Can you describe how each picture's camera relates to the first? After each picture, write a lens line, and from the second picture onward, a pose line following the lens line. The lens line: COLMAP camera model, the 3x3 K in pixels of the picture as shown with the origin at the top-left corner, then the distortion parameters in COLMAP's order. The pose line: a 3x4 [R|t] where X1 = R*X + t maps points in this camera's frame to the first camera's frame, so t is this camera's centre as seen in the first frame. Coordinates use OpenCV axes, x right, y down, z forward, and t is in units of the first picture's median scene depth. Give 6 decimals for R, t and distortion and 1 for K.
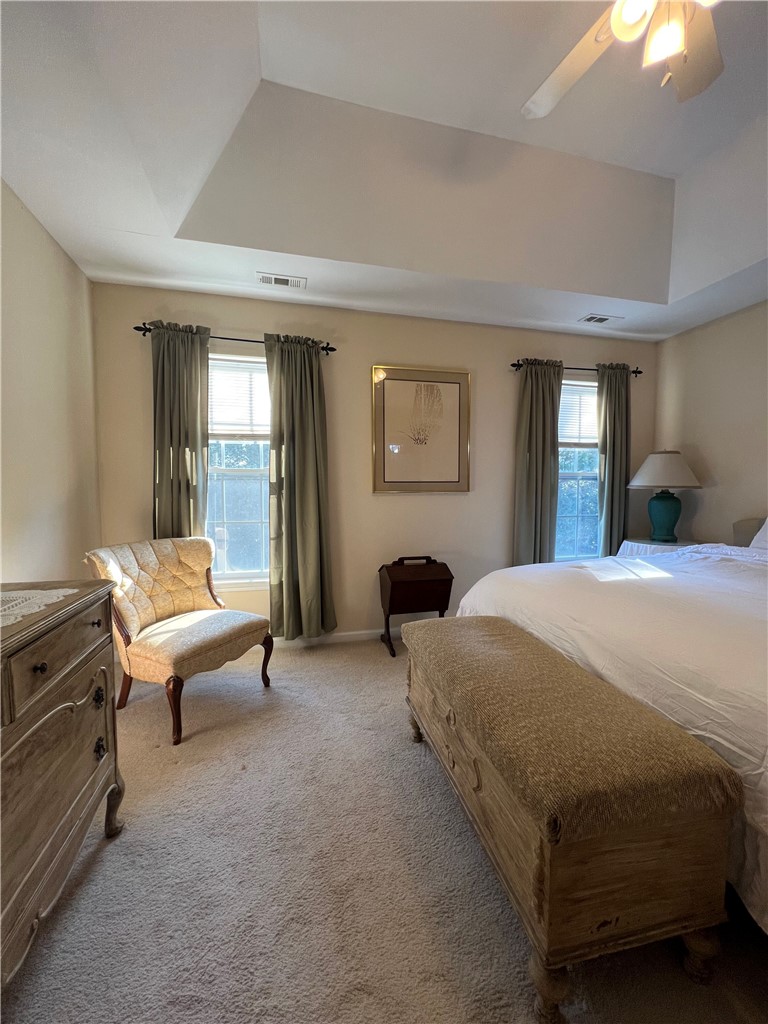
lens RADIAL K [[410.4, 0, 384.0], [0, 410.4, 512.0], [0, 0, 1]] dist [0.001880, 0.000056]
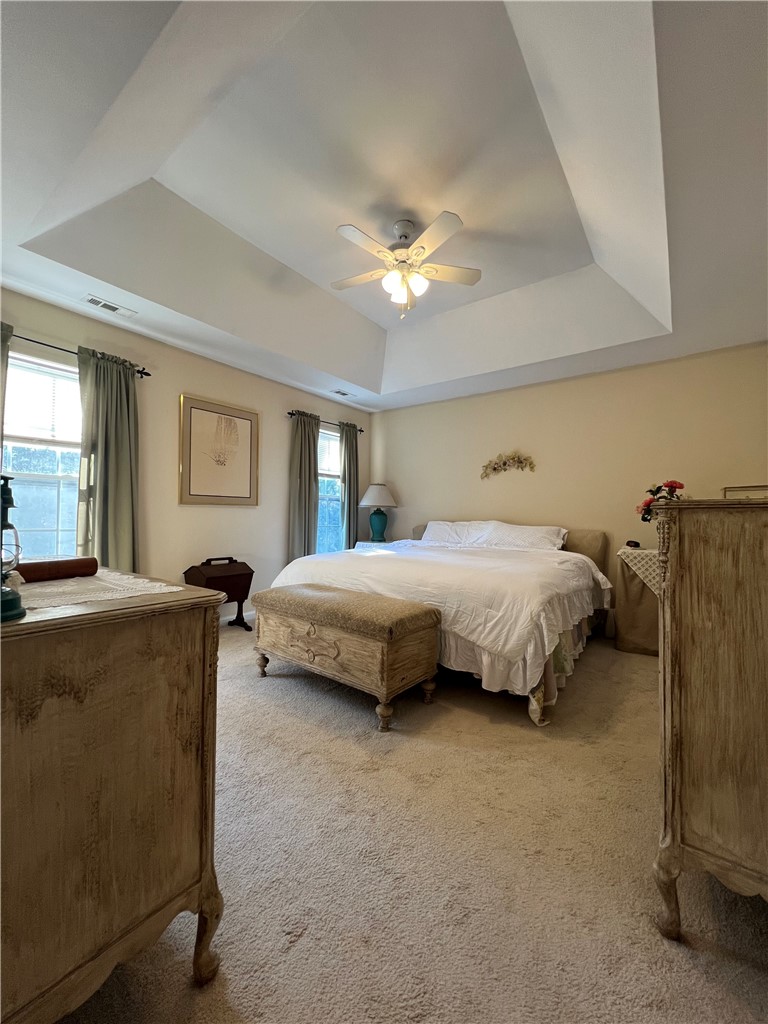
lens RADIAL K [[410.4, 0, 384.0], [0, 410.4, 512.0], [0, 0, 1]] dist [0.001880, 0.000056]
pose [[0.774390, 0.018599, 0.632436, -0.306414], [0.022492, 0.998127, -0.056894, 0.052637], [-0.632309, 0.058283, 0.772521, -0.233072]]
